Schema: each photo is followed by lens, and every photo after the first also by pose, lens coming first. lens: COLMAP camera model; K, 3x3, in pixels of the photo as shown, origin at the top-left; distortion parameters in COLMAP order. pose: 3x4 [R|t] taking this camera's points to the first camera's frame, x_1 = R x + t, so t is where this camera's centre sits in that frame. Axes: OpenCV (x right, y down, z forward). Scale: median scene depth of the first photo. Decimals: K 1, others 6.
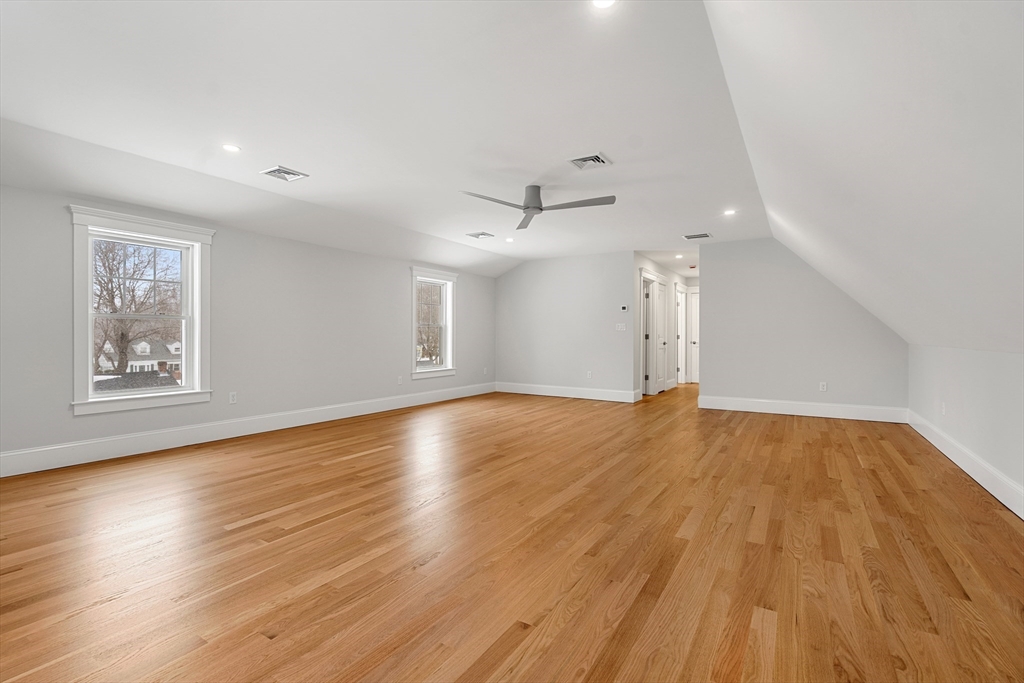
lens RADIAL K [[470.8, 0, 508.3], [0, 470.8, 337.0], [0, 0, 1]] dist [-0.001967, 0.000289]
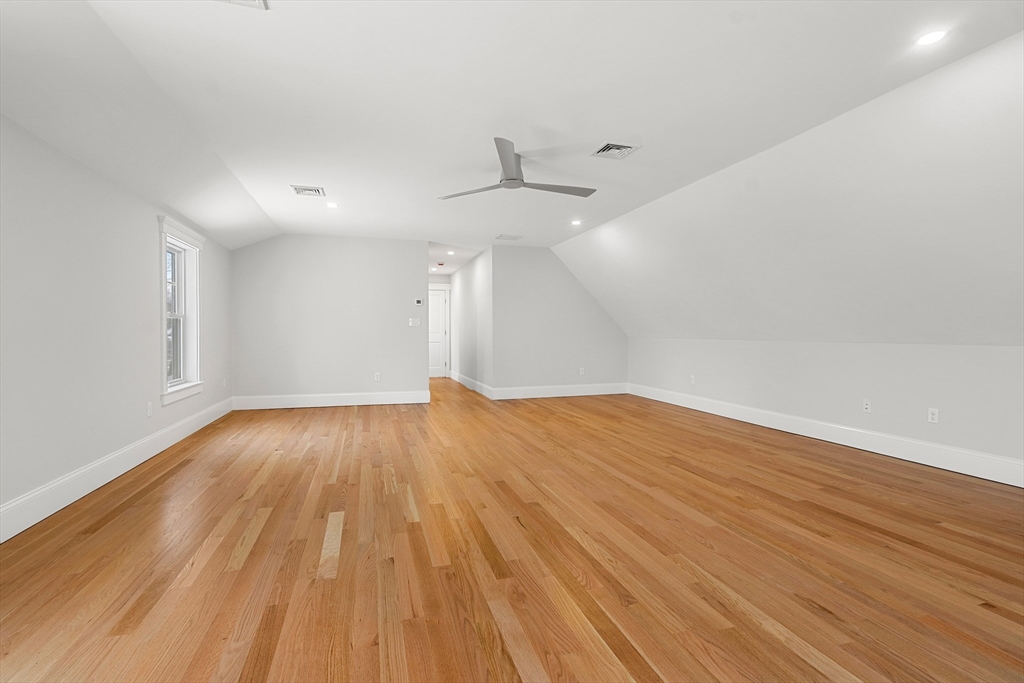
lens RADIAL K [[470.8, 0, 508.3], [0, 470.8, 337.0], [0, 0, 1]] dist [-0.001967, 0.000289]
pose [[0.655211, -0.010677, 0.755371, -0.829912], [0.004335, 0.999937, 0.010373, -0.003237], [-0.755434, -0.003522, 0.655216, 0.636927]]
